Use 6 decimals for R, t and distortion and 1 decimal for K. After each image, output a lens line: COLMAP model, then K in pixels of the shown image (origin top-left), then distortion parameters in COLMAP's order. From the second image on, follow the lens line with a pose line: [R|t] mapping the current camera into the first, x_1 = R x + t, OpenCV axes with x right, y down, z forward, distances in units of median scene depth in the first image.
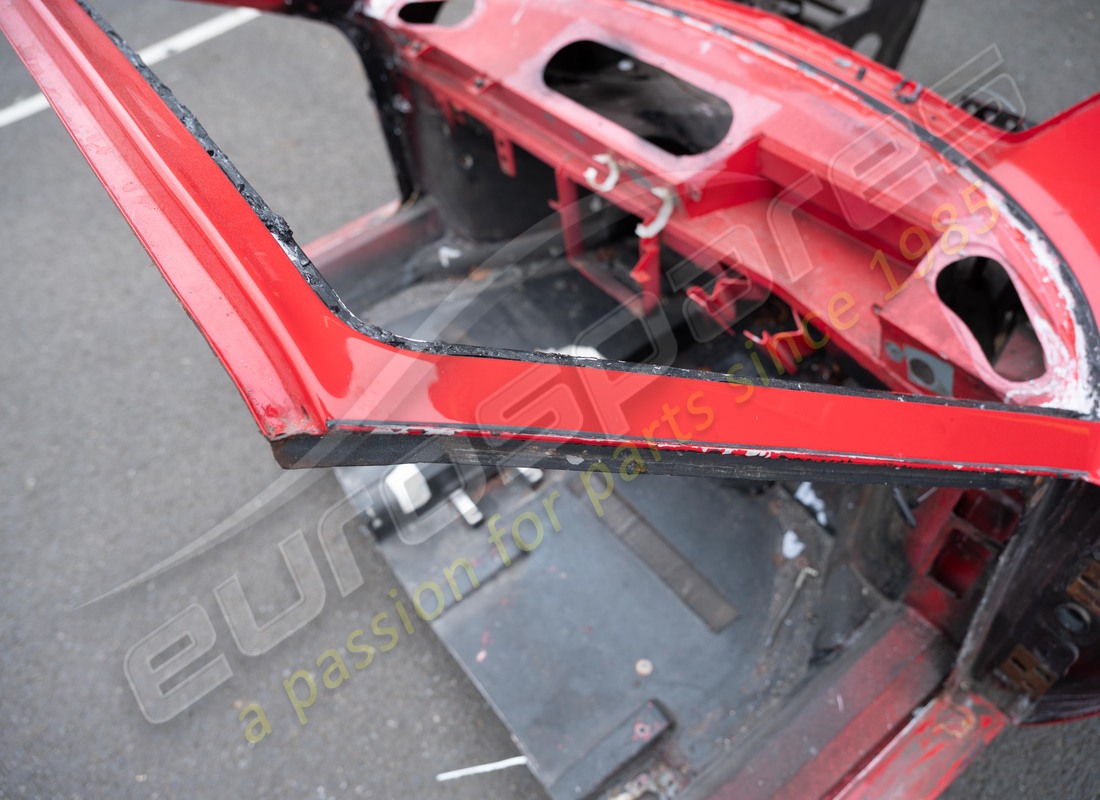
lens RADIAL K [[790.3, 0, 550.0], [0, 790.3, 400.0], [0, 0, 1]] dist [-0.005386, -0.001806]
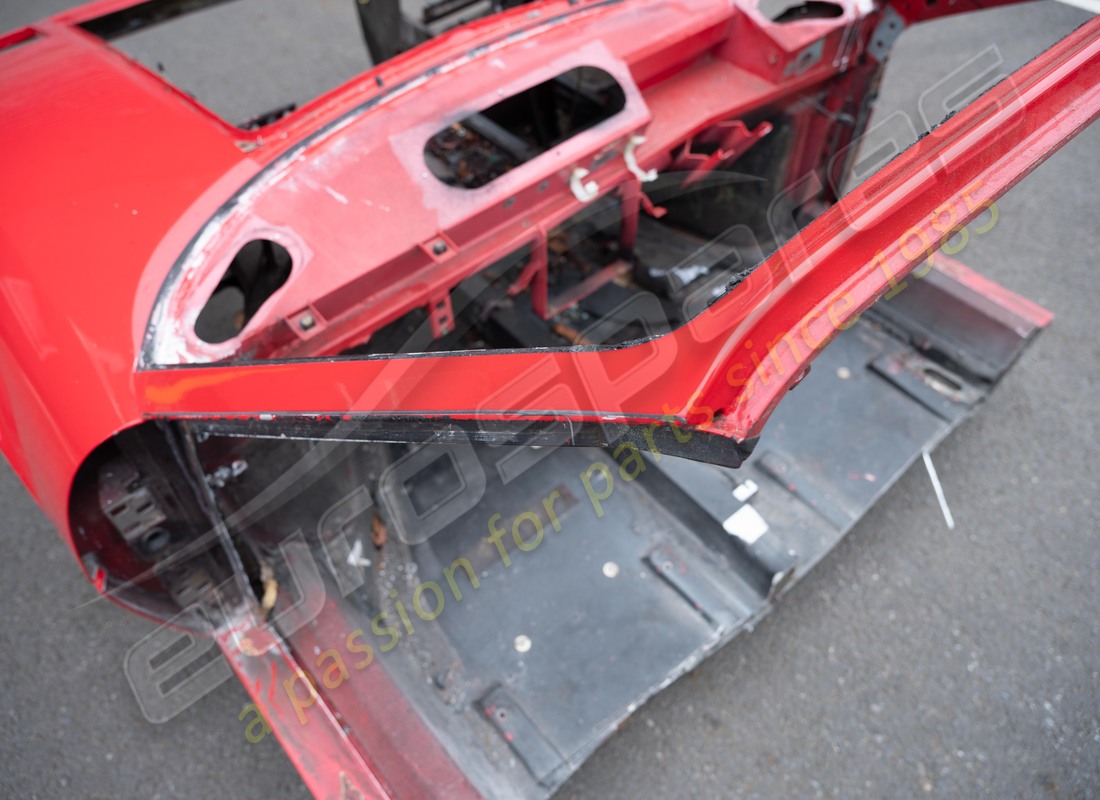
lens RADIAL K [[802.8, 0, 537.0], [0, 802.8, 385.4], [0, 0, 1]] dist [-0.005401, -0.000484]
pose [[-0.079422, -0.681985, 0.727041, -0.844553], [0.764440, 0.426433, 0.483514, -0.711222], [-0.639784, 0.594181, 0.487468, 0.668770]]
